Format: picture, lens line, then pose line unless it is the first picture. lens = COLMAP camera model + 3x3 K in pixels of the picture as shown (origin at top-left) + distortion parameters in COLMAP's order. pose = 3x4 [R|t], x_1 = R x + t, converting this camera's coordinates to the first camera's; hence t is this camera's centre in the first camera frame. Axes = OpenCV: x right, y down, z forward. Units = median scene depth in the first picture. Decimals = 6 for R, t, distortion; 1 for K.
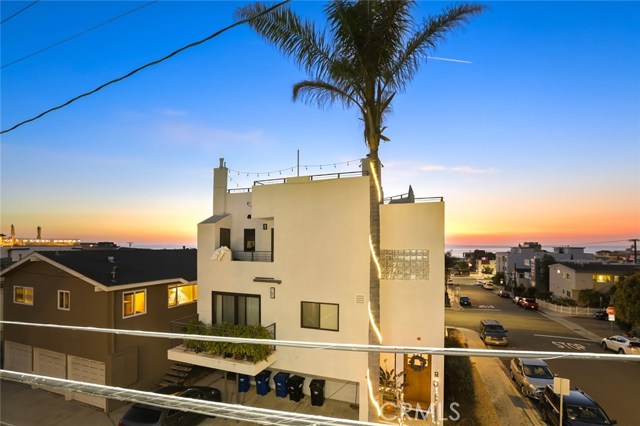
lens RADIAL K [[308.3, 0, 324.6], [0, 308.3, 235.7], [0, 0, 1]] dist [-0.012941, 0.000355]
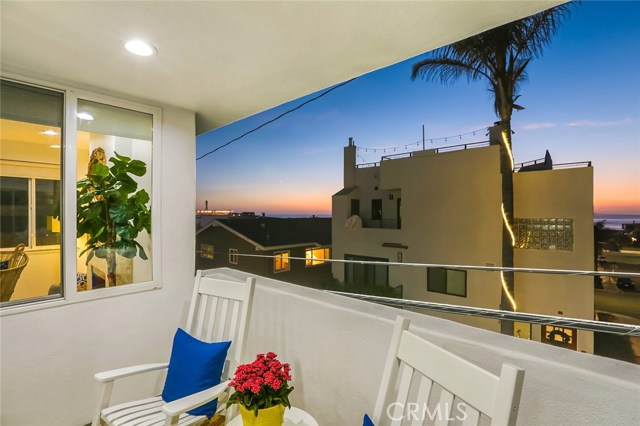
lens RADIAL K [[303.7, 0, 325.6], [0, 303.7, 207.0], [0, 0, 1]] dist [-0.003980, 0.000112]
pose [[0.938301, -0.009311, -0.345694, -0.038908], [0.011376, 0.999928, 0.003942, -0.001463], [0.345633, -0.007632, 0.938339, -0.104415]]
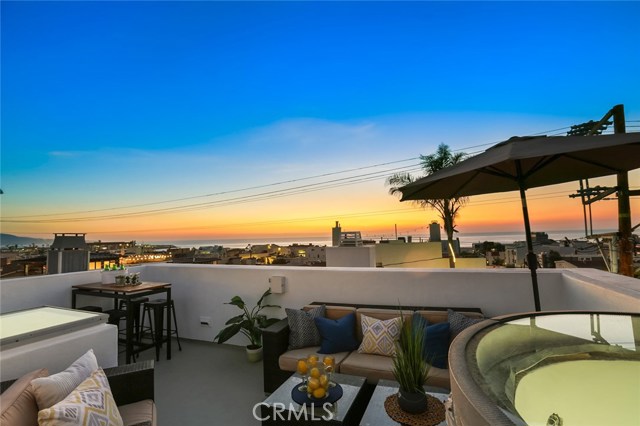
lens RADIAL K [[297.3, 0, 323.4], [0, 297.3, 220.3], [0, 0, 1]] dist [-0.000645, 0.000742]
pose [[0.999033, -0.029943, -0.032209, -0.403600], [0.029308, 0.999370, -0.020001, -0.260258], [0.032788, 0.019038, 0.999281, -0.631343]]
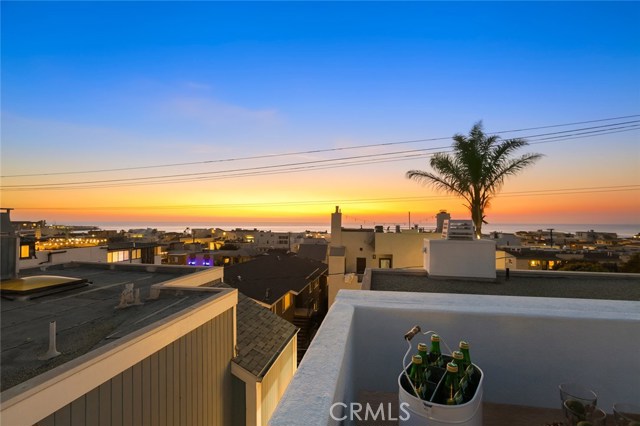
lens RADIAL K [[297.3, 0, 323.4], [0, 297.3, 220.3], [0, 0, 1]] dist [-0.000645, 0.000742]
pose [[0.985577, 0.003479, 0.169190, -0.711155], [-0.008563, 0.999533, 0.029332, -0.257867], [-0.169009, -0.030358, 0.985147, -0.372422]]
